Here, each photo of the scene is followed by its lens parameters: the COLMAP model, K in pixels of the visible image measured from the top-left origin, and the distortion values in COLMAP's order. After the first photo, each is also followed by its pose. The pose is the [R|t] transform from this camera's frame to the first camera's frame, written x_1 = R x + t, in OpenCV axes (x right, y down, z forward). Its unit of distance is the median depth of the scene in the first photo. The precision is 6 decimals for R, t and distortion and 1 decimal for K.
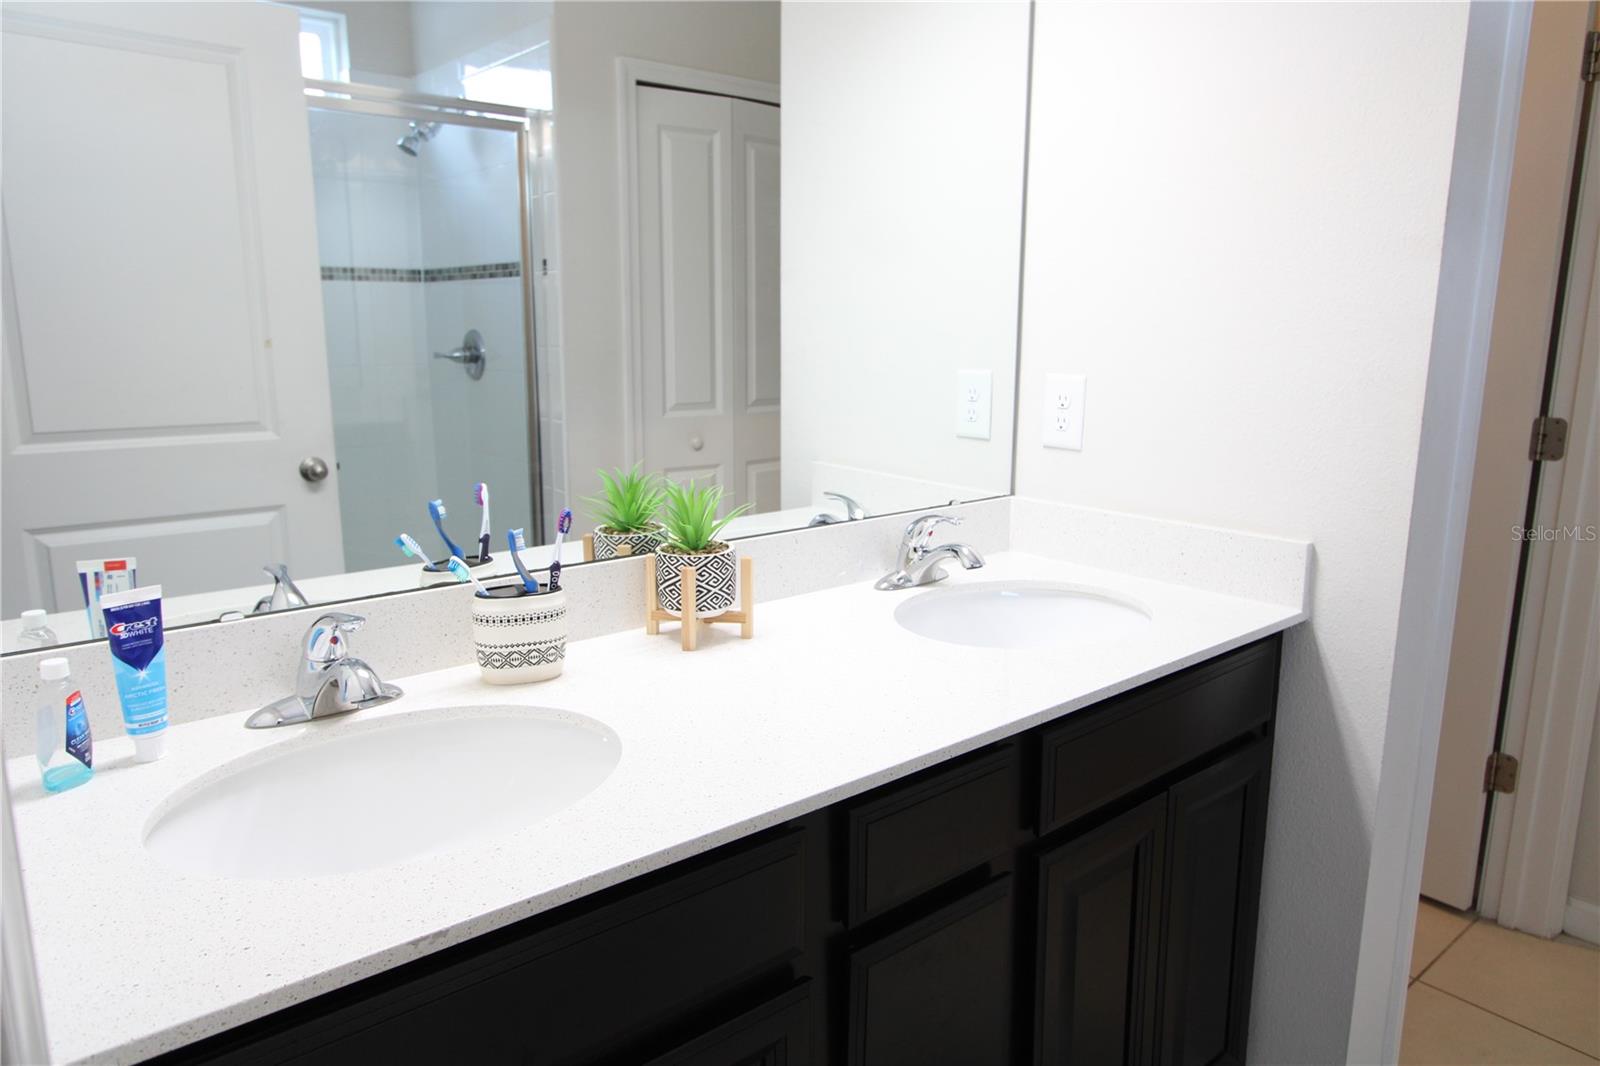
lens RADIAL K [[1065.5, 0, 798.9], [0, 1065.5, 533.9], [0, 0, 1]] dist [-0.008166, 0.005029]
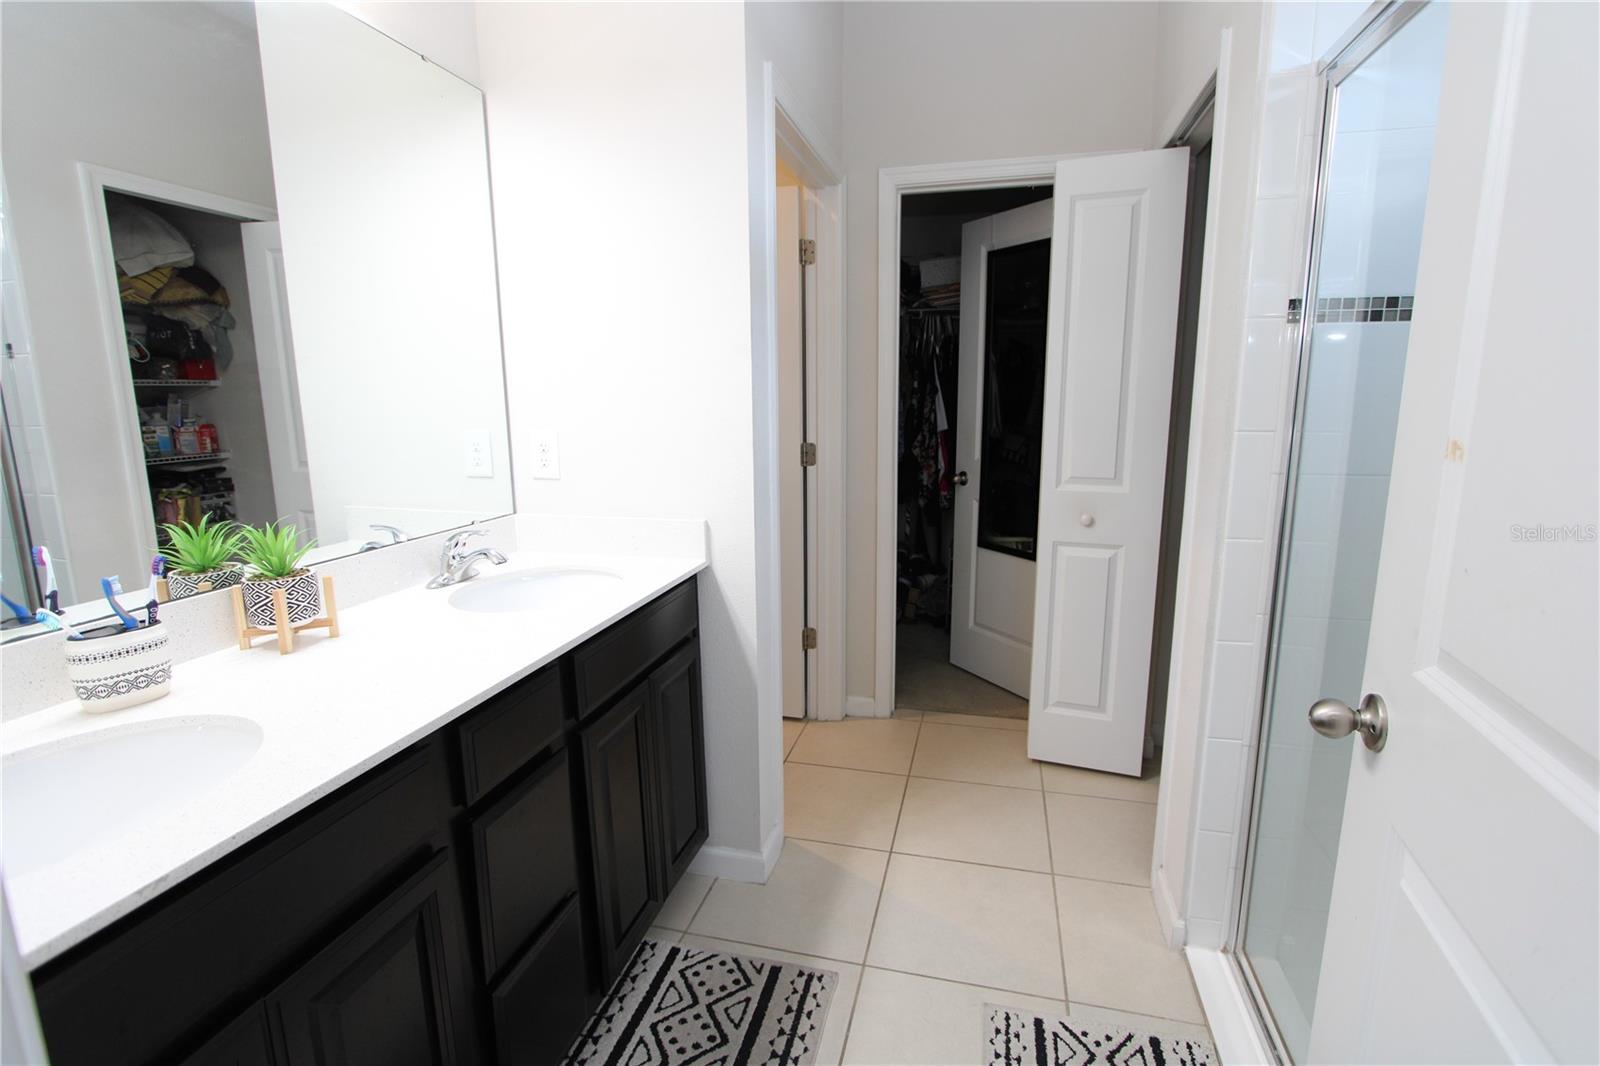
lens RADIAL K [[741.8, 0, 802.1], [0, 741.8, 533.7], [0, 0, 1]] dist [-0.015131, 0.001647]
pose [[0.817397, -0.116881, 0.564093, -0.077990], [0.123328, 0.992003, 0.026837, 0.017909], [-0.562719, 0.047632, 0.825275, -0.088720]]
